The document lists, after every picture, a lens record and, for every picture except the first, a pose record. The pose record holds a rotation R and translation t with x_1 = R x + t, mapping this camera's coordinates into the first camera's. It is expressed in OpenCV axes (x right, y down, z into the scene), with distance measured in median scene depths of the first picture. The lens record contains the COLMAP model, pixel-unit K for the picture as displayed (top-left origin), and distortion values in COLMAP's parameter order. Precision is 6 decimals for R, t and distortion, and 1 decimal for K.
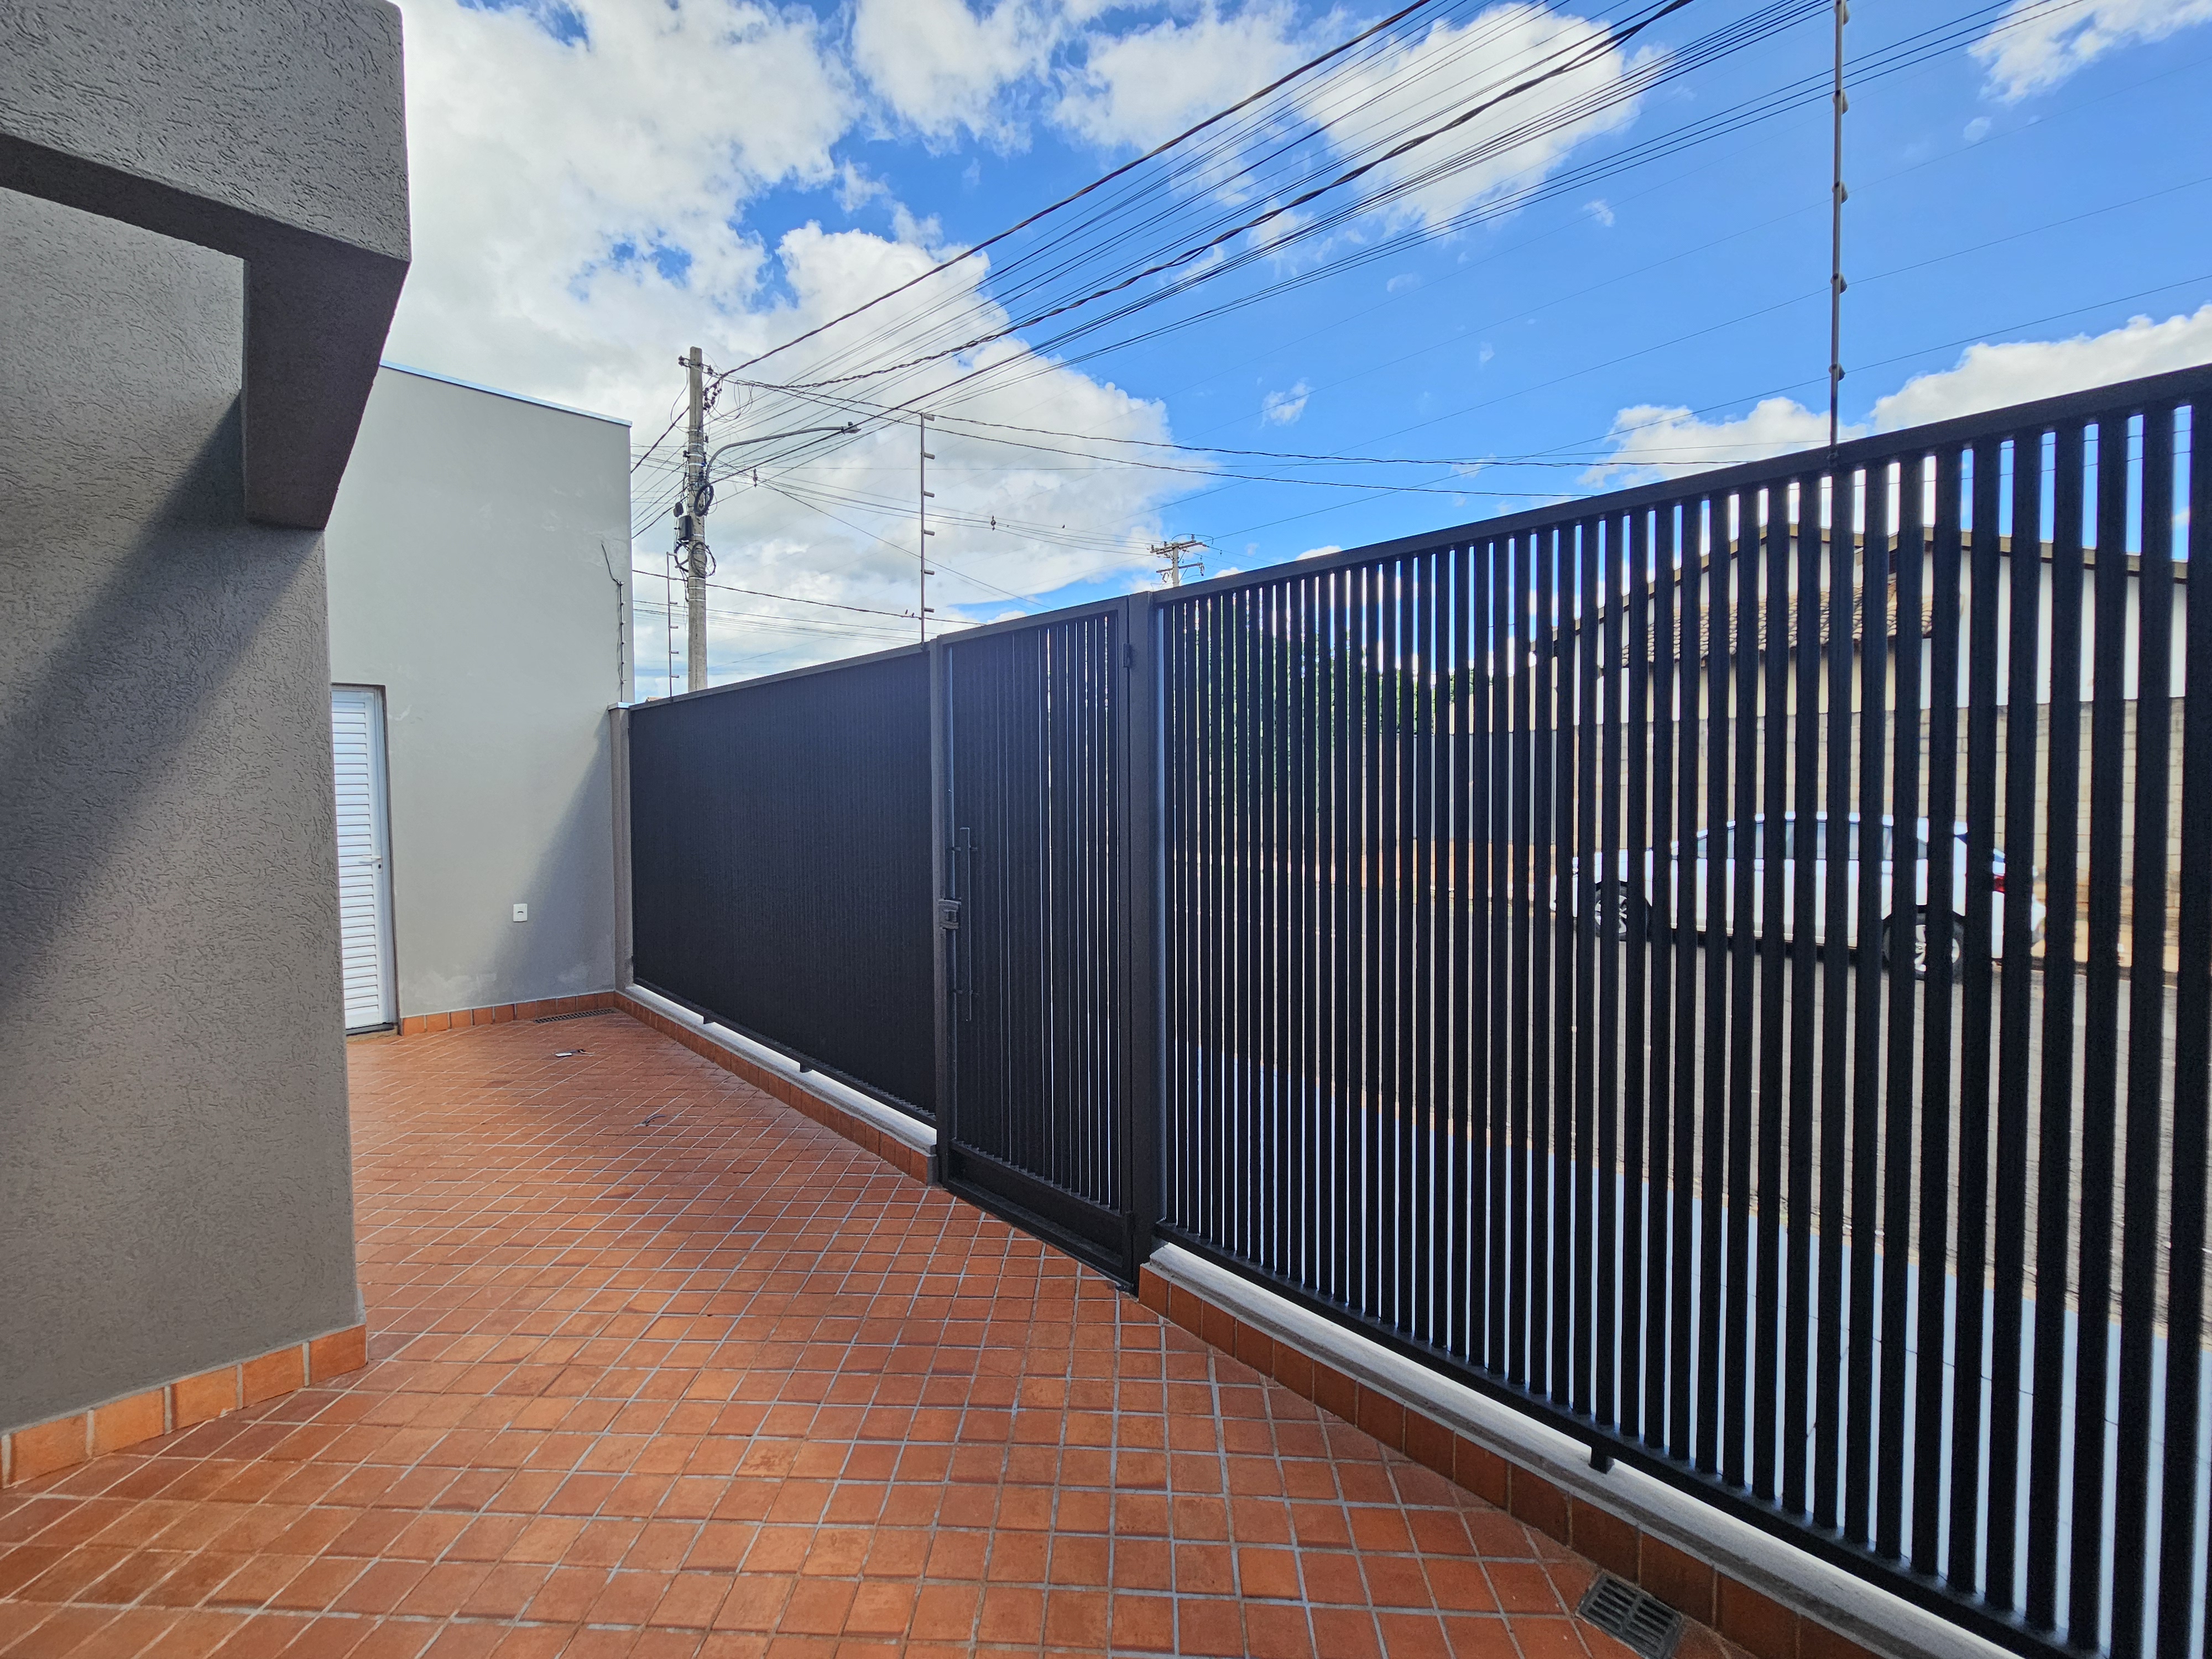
lens RADIAL K [[904.9, 0, 1108.3], [0, 904.9, 809.5], [0, 0, 1]] dist [-0.001747, -0.000081]
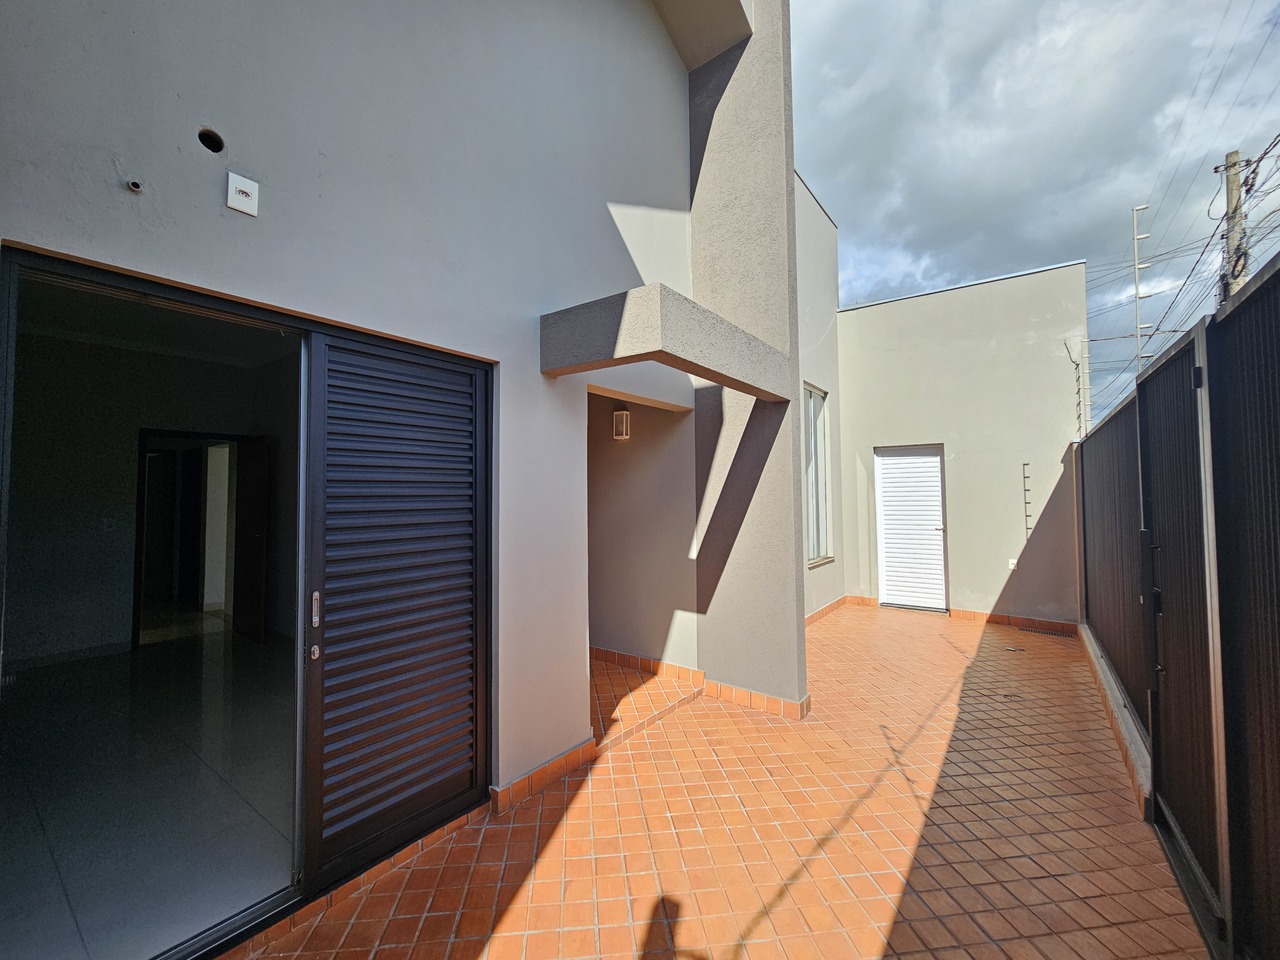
lens RADIAL K [[523.7, 0, 650.5], [0, 523.7, 479.6], [0, 0, 1]] dist [-0.001747, -0.000081]
pose [[0.181377, -0.018081, -0.983247, 0.449200], [-0.020751, 0.999538, -0.022209, -0.029129], [0.983195, 0.024431, 0.180918, 0.214199]]
